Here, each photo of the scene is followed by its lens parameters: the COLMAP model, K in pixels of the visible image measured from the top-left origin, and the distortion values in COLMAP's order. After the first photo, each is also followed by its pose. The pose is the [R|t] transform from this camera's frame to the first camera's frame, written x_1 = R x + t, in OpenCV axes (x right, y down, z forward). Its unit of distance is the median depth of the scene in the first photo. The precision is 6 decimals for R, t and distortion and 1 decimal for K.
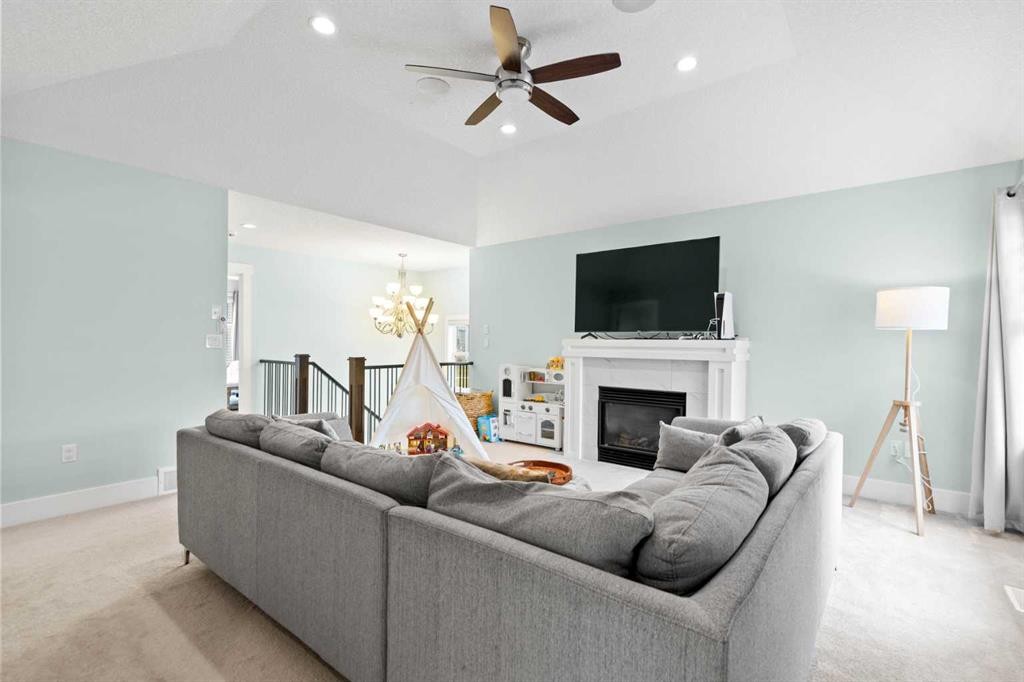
lens RADIAL K [[469.0, 0, 515.8], [0, 469.0, 338.3], [0, 0, 1]] dist [0.014018, 0.000230]
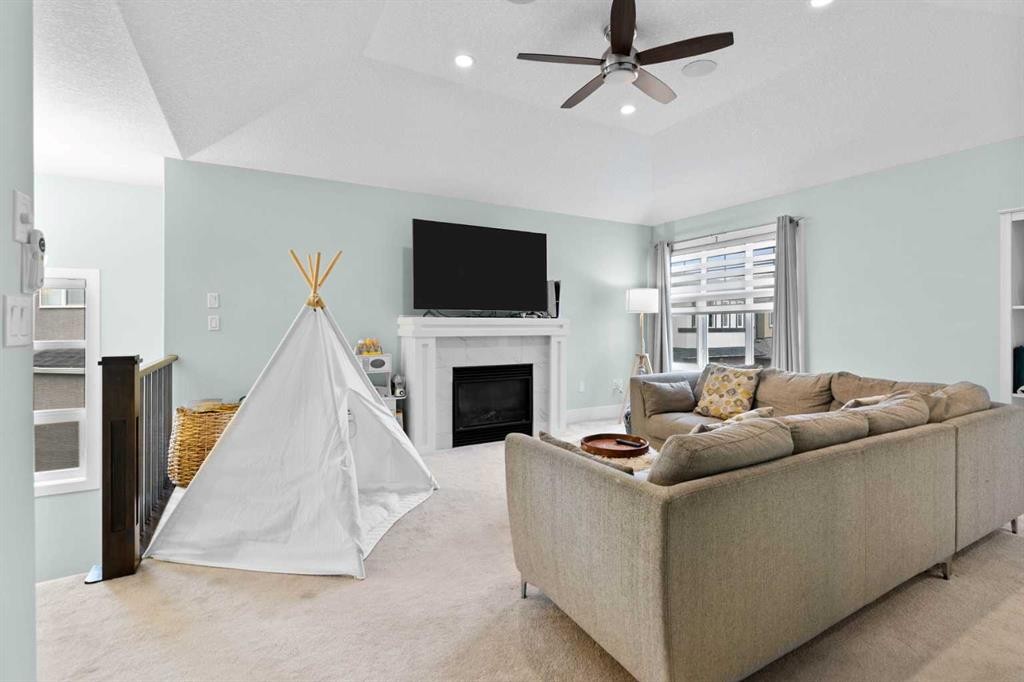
lens RADIAL K [[469.0, 0, 515.8], [0, 469.0, 338.3], [0, 0, 1]] dist [0.014018, 0.000230]
pose [[0.382774, -0.037217, 0.923092, -0.656796], [-0.004771, 0.999095, 0.042260, 0.003428], [-0.923830, -0.020580, 0.382250, 0.533590]]
